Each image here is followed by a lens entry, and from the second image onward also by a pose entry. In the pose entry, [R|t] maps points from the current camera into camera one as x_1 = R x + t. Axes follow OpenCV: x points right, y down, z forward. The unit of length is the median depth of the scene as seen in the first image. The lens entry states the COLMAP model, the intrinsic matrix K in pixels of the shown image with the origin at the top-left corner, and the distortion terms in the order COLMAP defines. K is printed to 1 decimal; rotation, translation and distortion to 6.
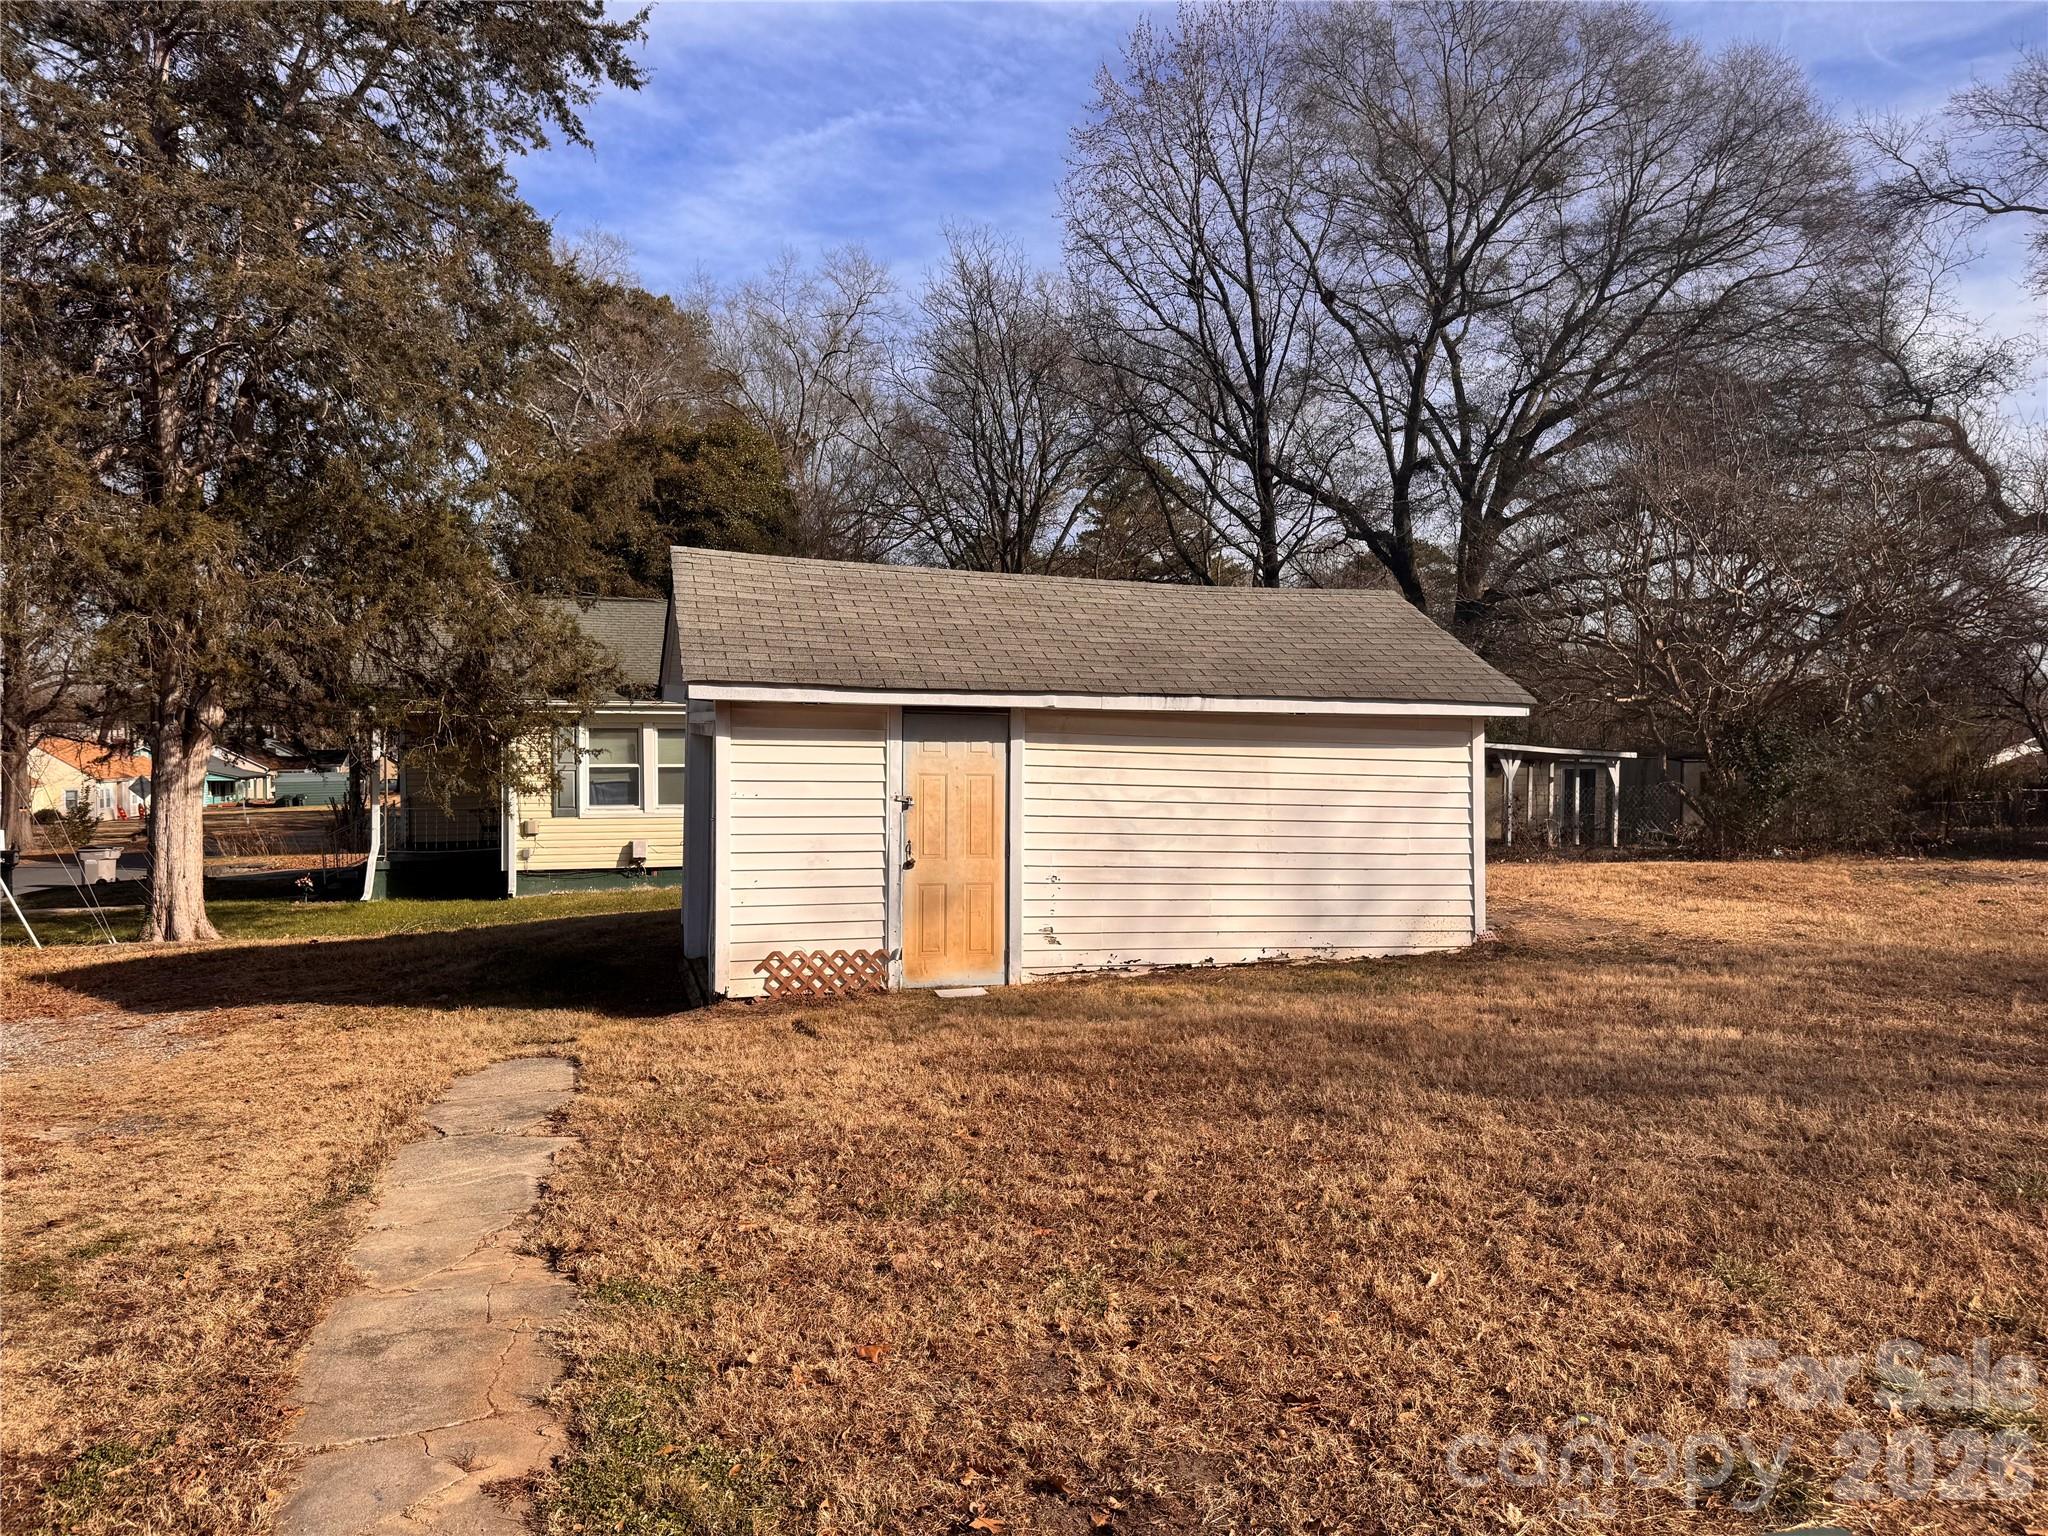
lens RADIAL K [[1476.3, 0, 1026.6], [0, 1476.3, 758.0], [0, 0, 1]] dist [0.151361, -0.240096]
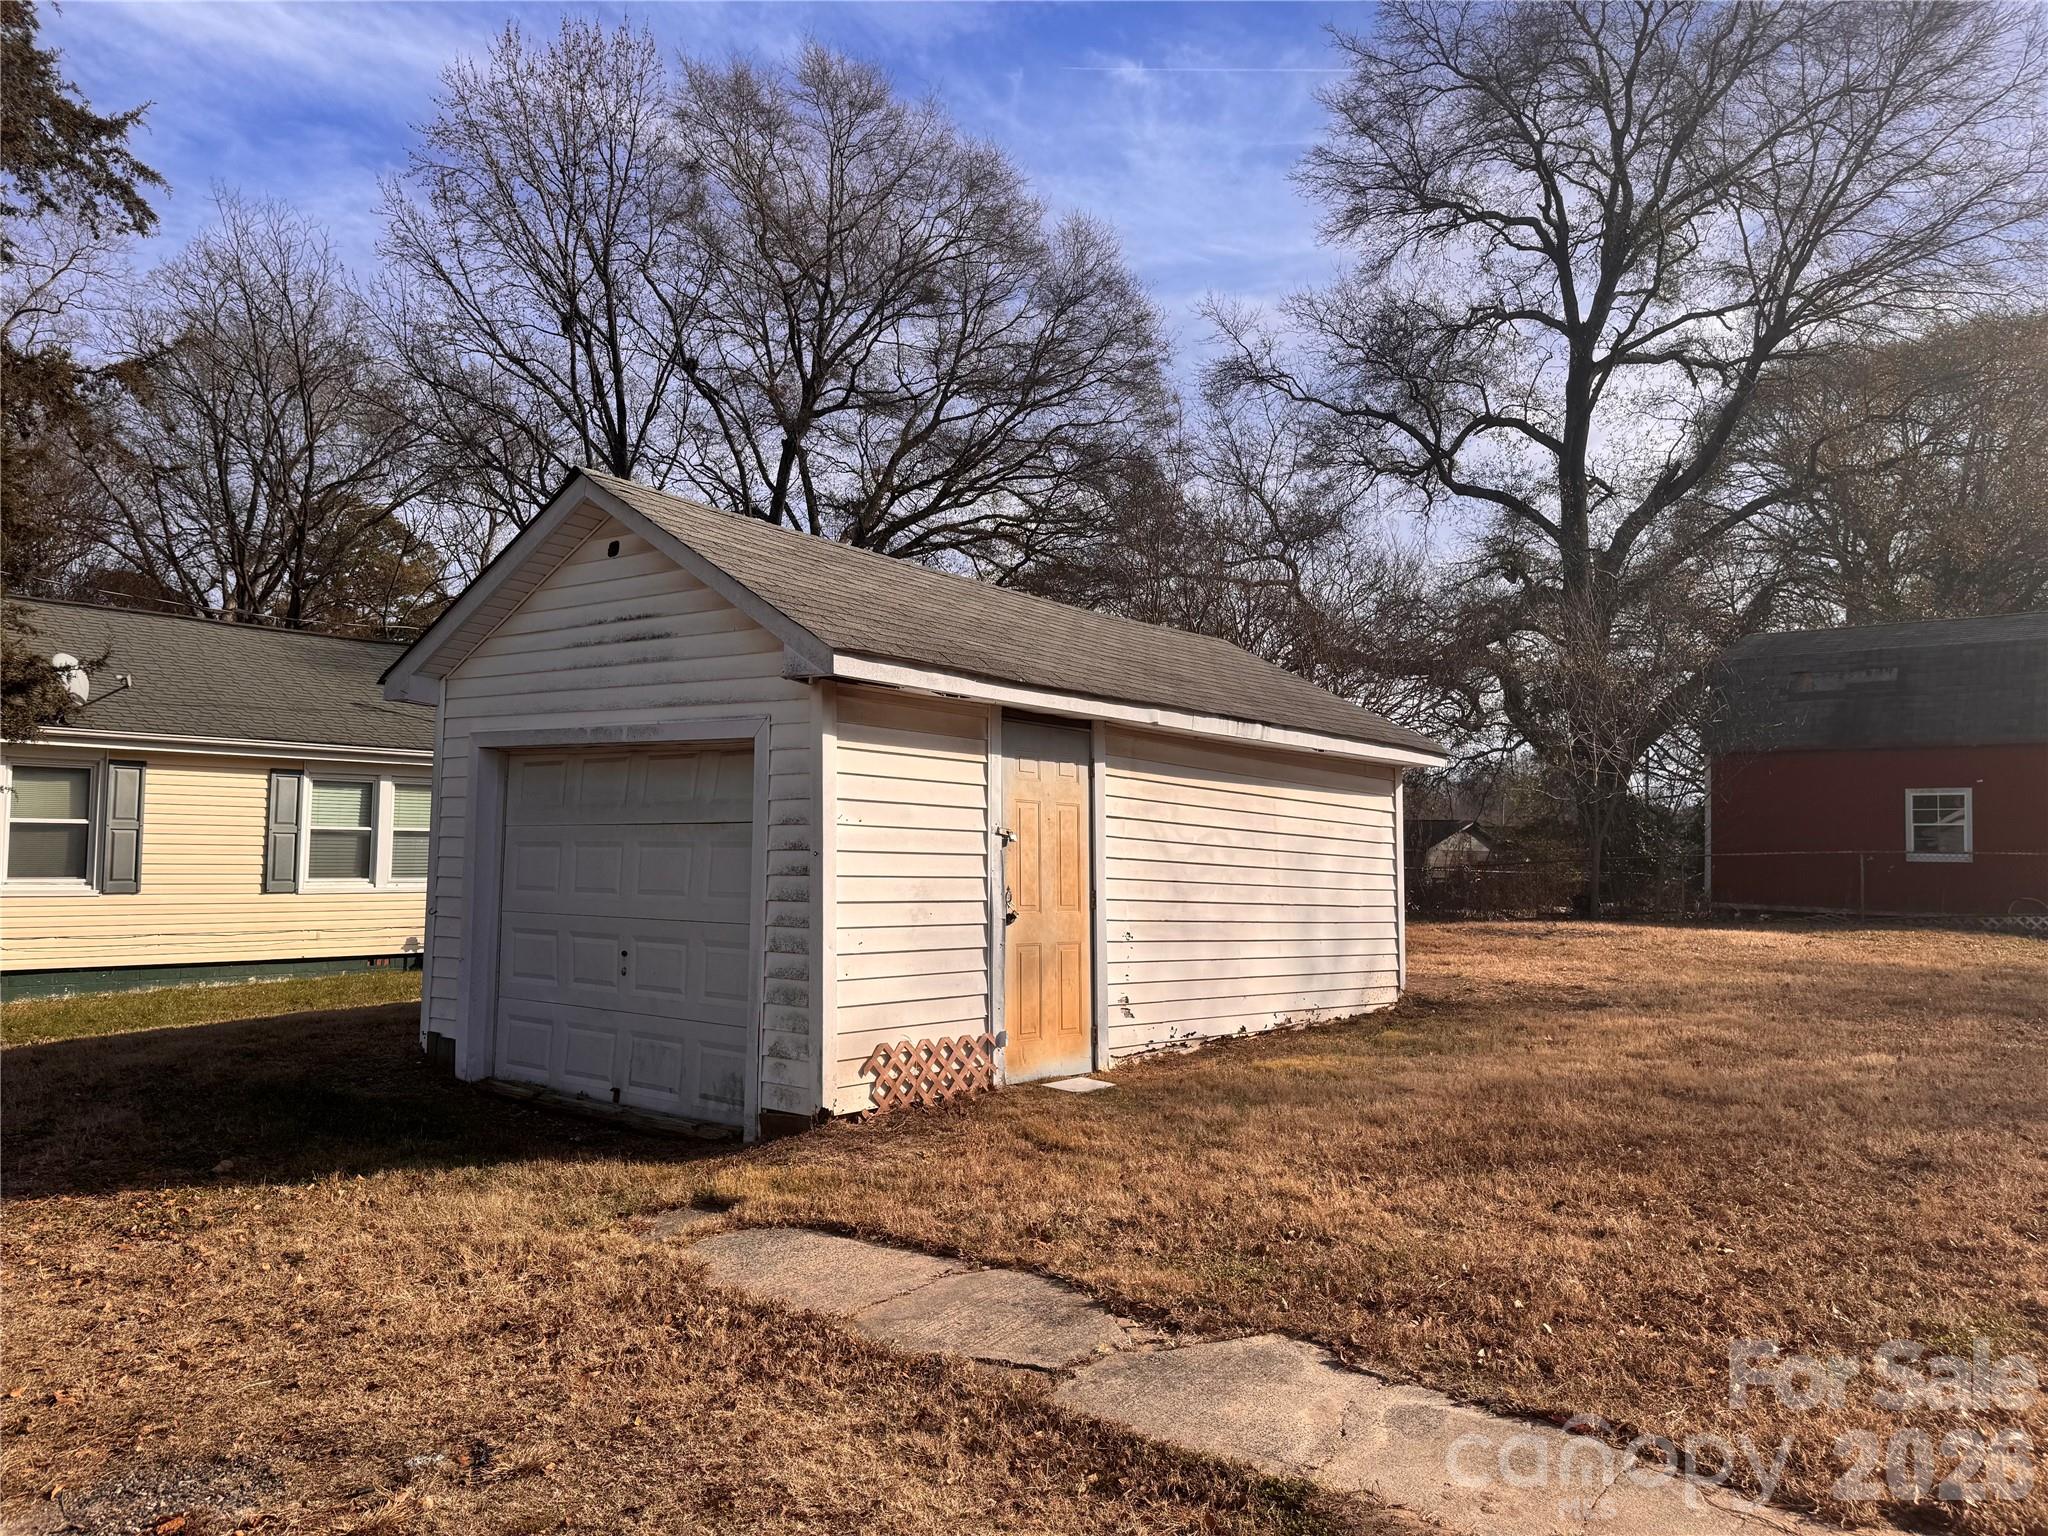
lens RADIAL K [[1476.3, 0, 1026.6], [0, 1476.3, 758.0], [0, 0, 1]] dist [0.151361, -0.240096]
pose [[0.821065, 0.047488, 0.568857, -0.499192], [-0.003354, 0.996918, -0.078381, 0.048435], [-0.570825, 0.062448, 0.818693, 0.361878]]
